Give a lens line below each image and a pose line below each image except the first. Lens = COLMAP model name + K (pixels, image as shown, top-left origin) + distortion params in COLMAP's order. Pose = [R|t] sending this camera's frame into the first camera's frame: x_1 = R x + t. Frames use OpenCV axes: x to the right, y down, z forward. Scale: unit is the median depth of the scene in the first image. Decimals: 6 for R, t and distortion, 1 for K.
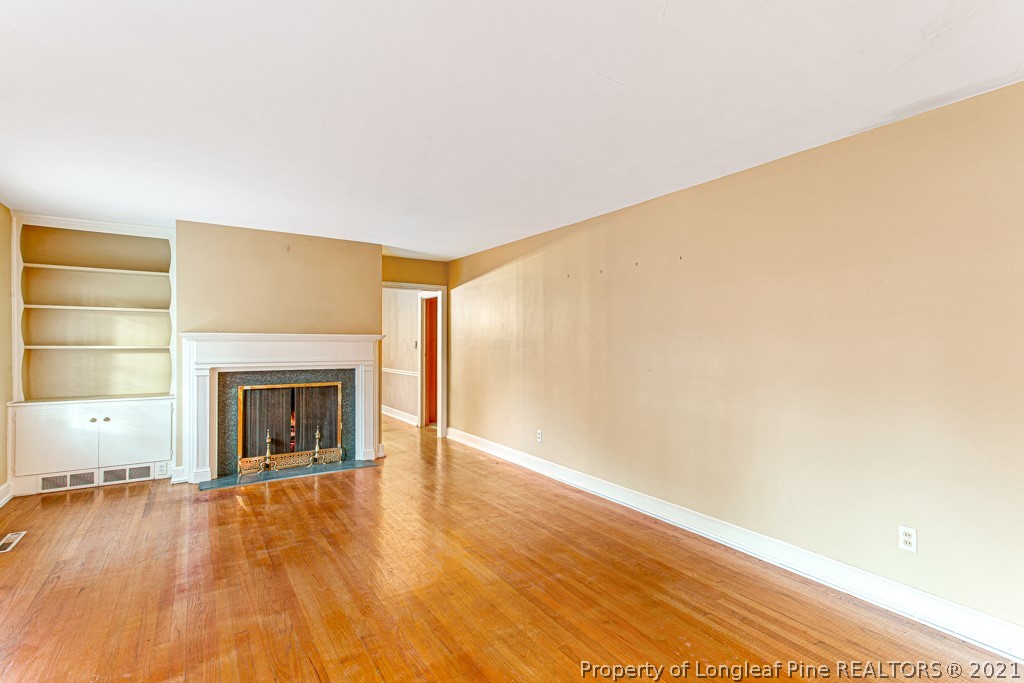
lens RADIAL K [[499.5, 0, 514.0], [0, 499.5, 345.9], [0, 0, 1]] dist [0.040178, 0.000474]
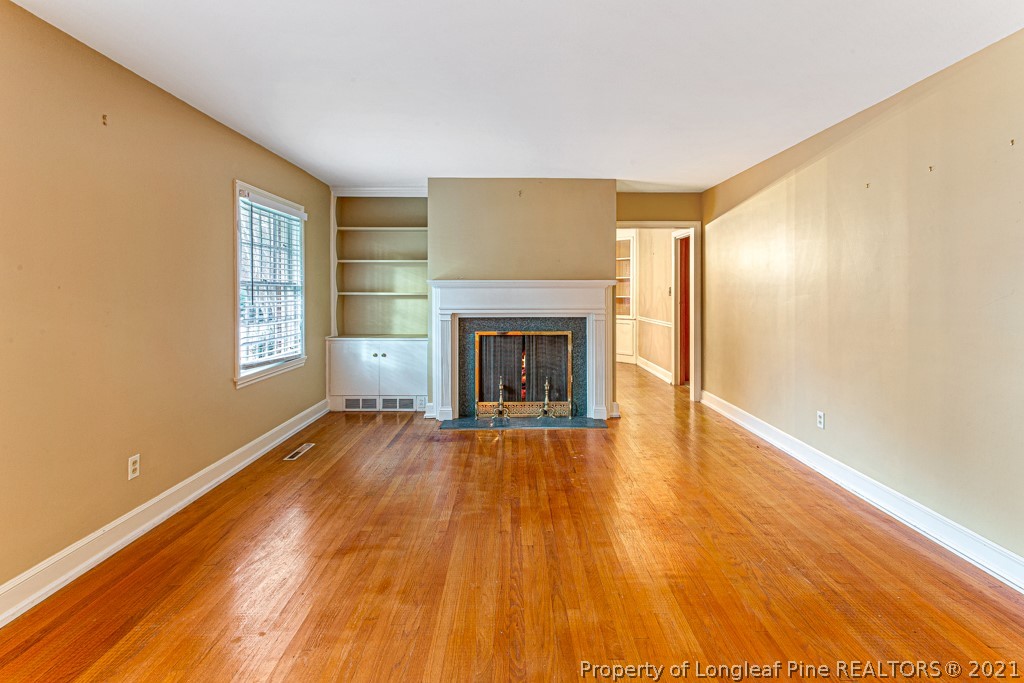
lens RADIAL K [[485.2, 0, 526.3], [0, 485.2, 294.7], [0, 0, 1]] dist [0.001891, 0.016802]
pose [[0.848249, 0.000596, -0.529598, 0.066200], [0.000180, 0.999999, 0.001415, 0.003024], [0.529598, -0.001295, 0.848248, 0.215075]]
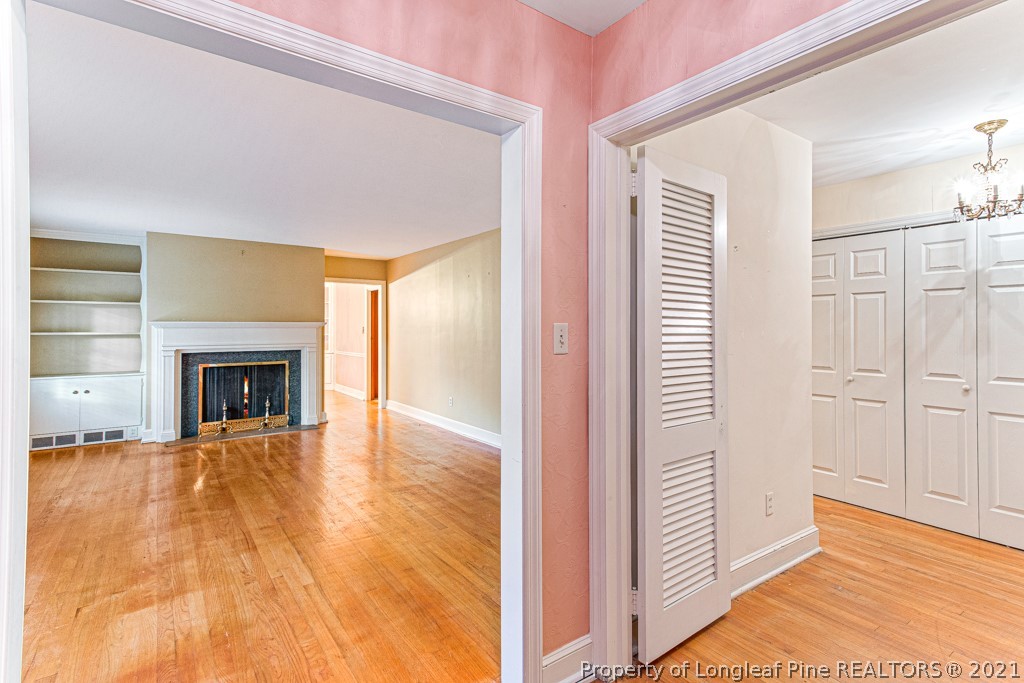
lens RADIAL K [[501.2, 0, 537.8], [0, 501.2, 324.1], [0, 0, 1]] dist [0.035364, 0.000042]
pose [[0.997174, -0.004113, 0.075020, 0.187178], [0.005108, 0.999901, -0.013077, 0.001588], [-0.074959, 0.013423, 0.997096, -0.303948]]
